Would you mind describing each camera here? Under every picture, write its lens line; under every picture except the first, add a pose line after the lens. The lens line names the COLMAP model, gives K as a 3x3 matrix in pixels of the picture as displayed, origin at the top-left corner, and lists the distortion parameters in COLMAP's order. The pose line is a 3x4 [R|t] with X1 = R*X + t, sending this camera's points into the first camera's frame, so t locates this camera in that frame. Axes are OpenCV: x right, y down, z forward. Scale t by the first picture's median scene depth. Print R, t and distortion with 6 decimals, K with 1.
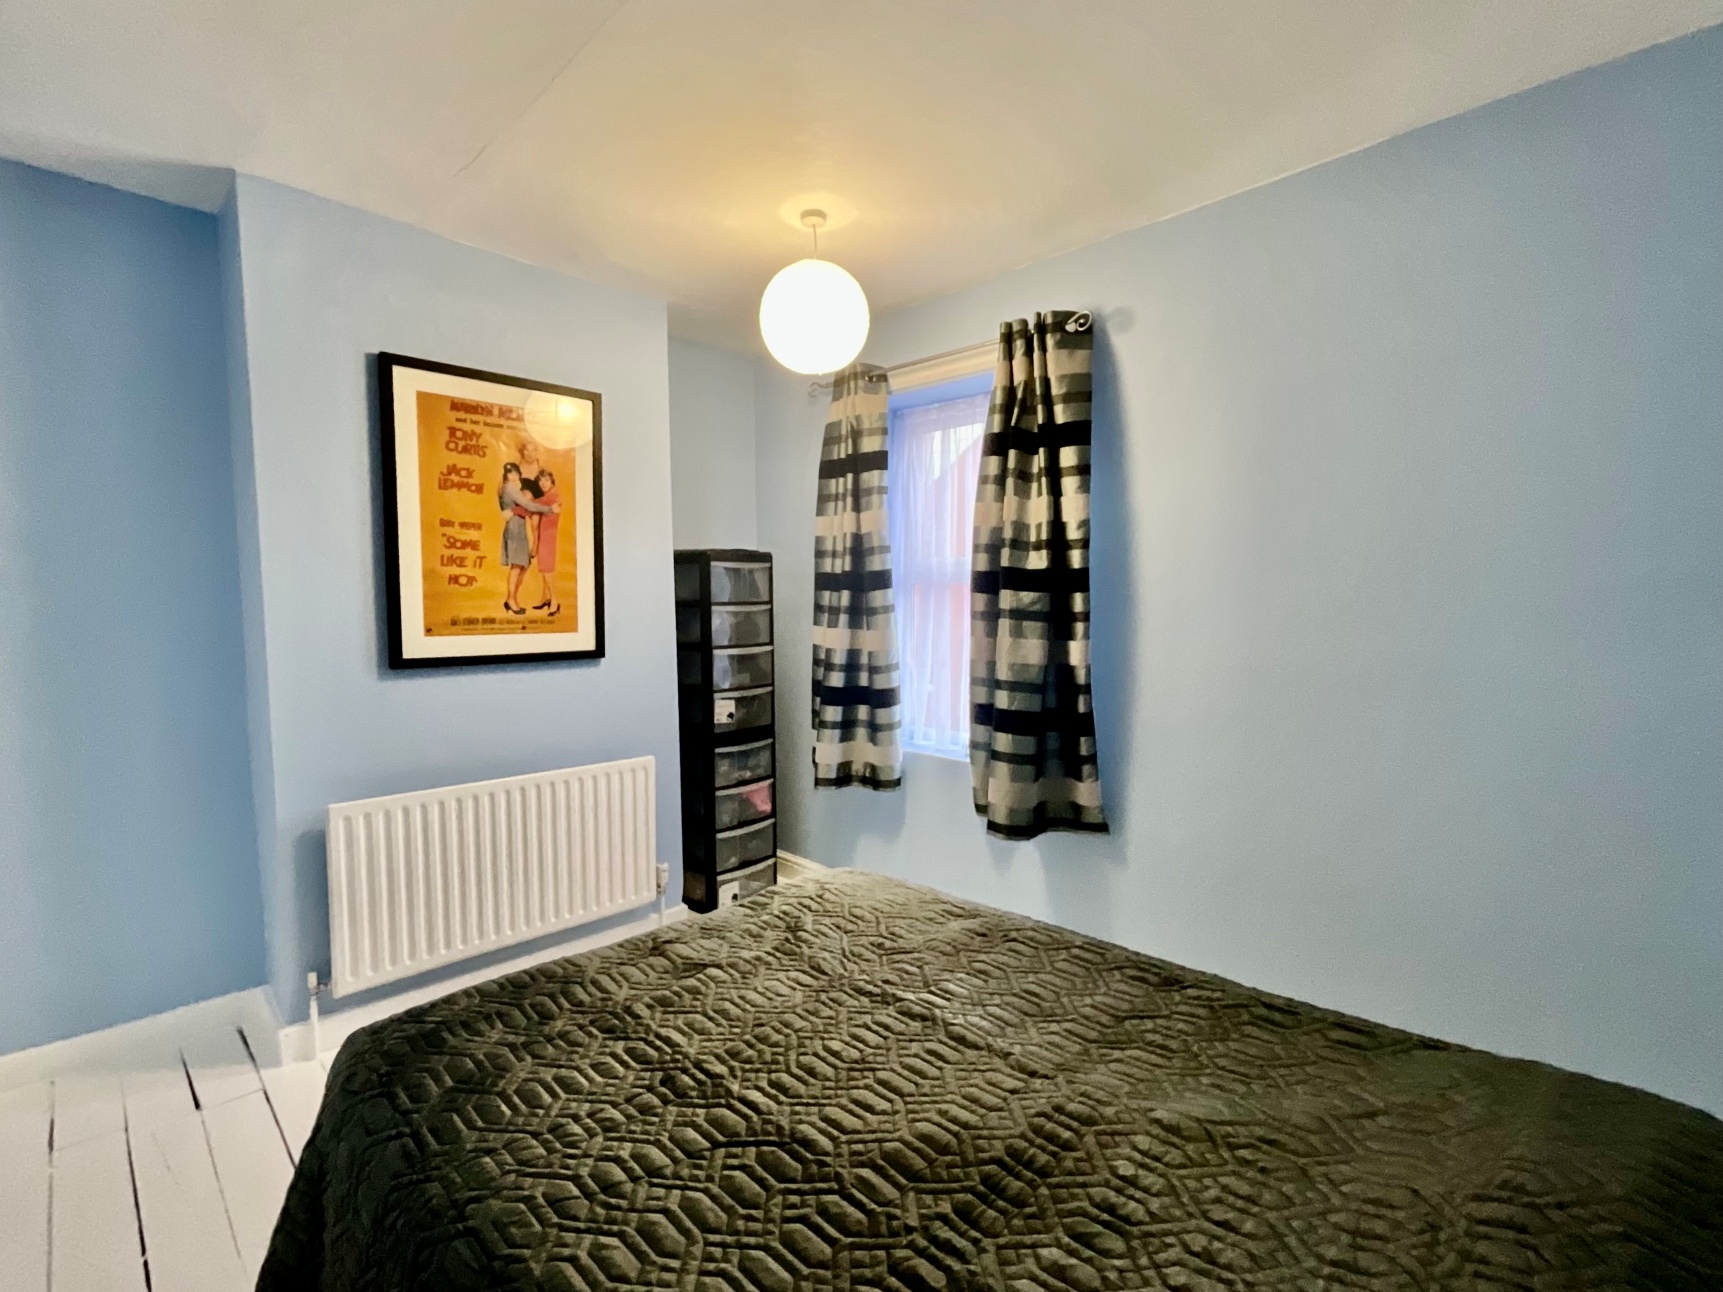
lens RADIAL K [[768.5, 0, 861.5], [0, 768.5, 646.0], [0, 0, 1]] dist [-0.000278, 0.000242]
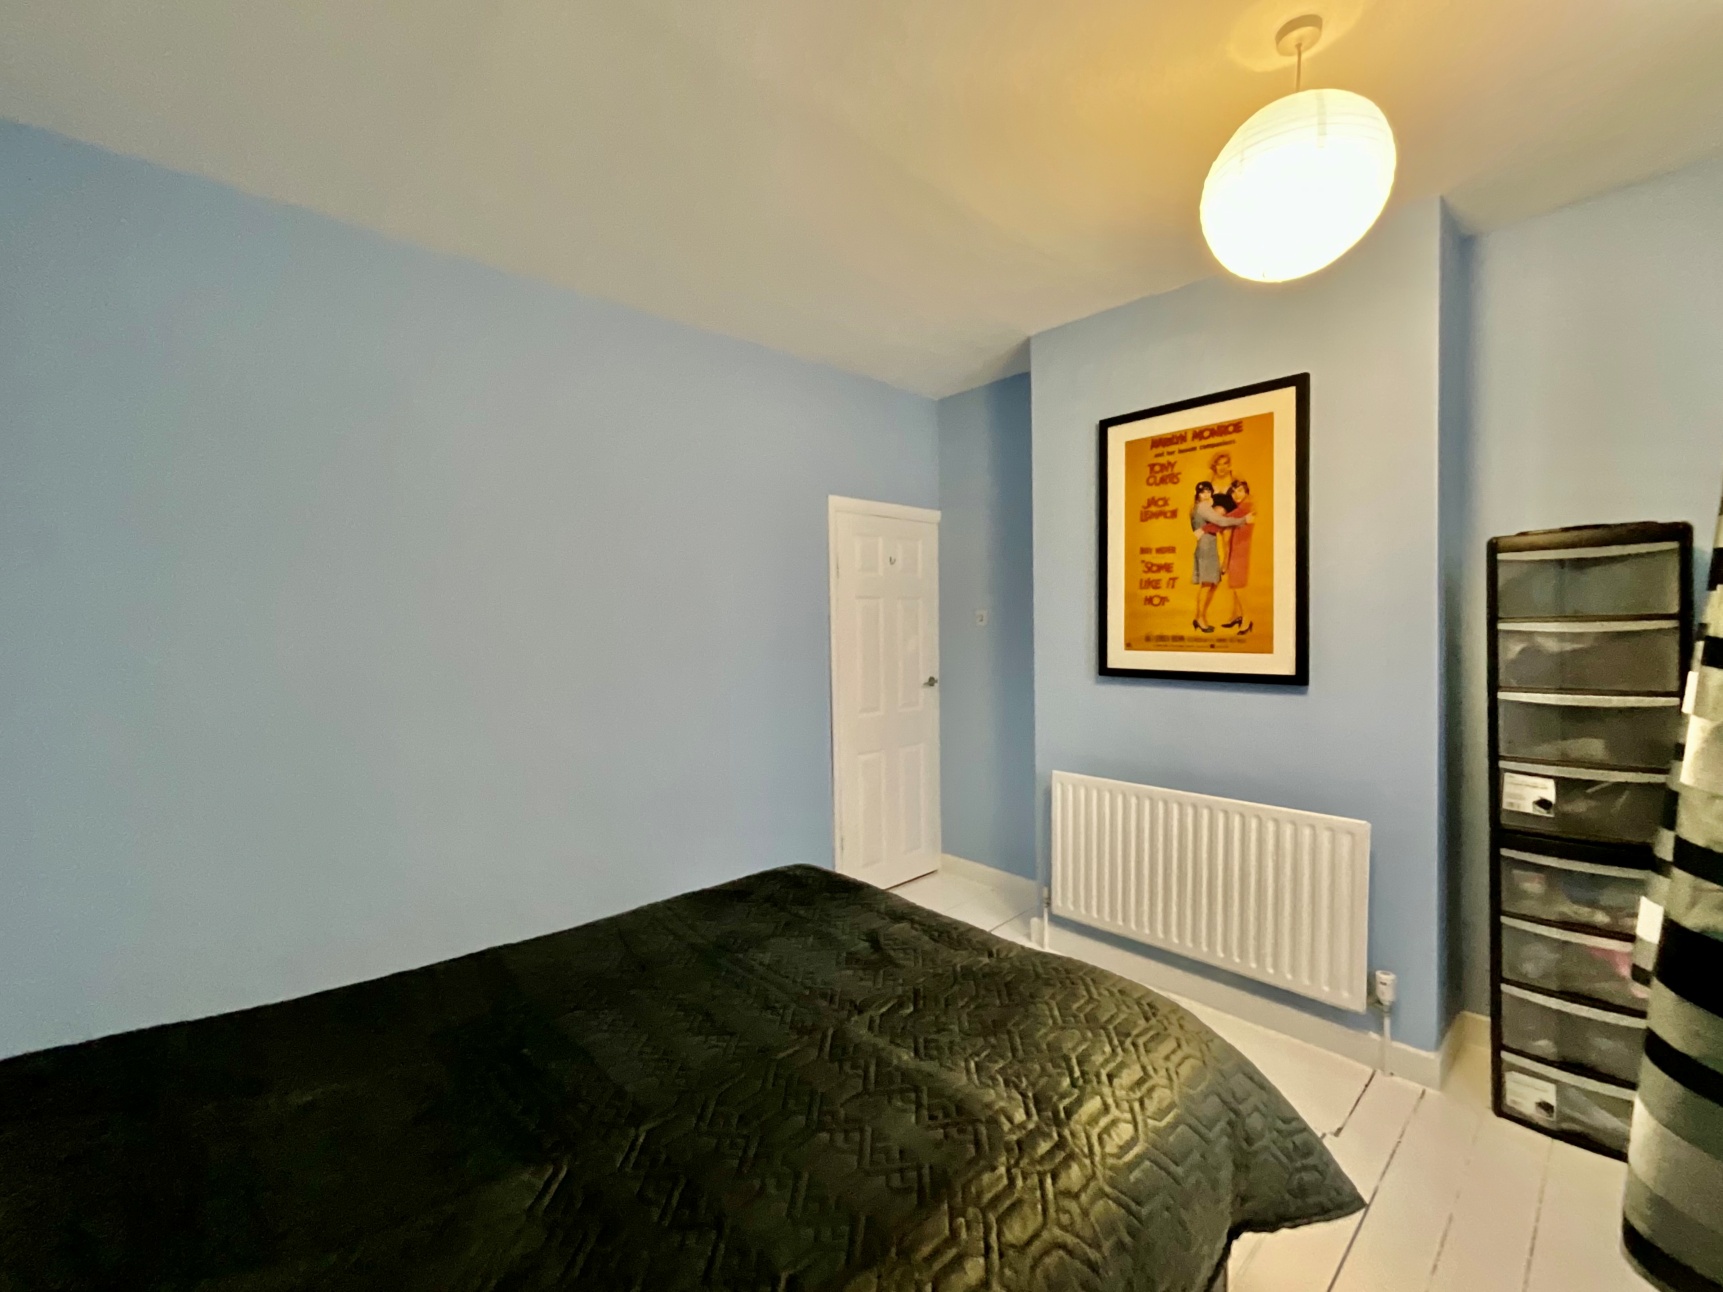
lens RADIAL K [[768.5, 0, 861.5], [0, 768.5, 646.0], [0, 0, 1]] dist [-0.000278, 0.000242]
pose [[-0.050451, 0.034817, -0.998119, 0.571469], [-0.045289, 0.998284, 0.037112, -0.040491], [0.997699, 0.047076, -0.048788, 0.604673]]
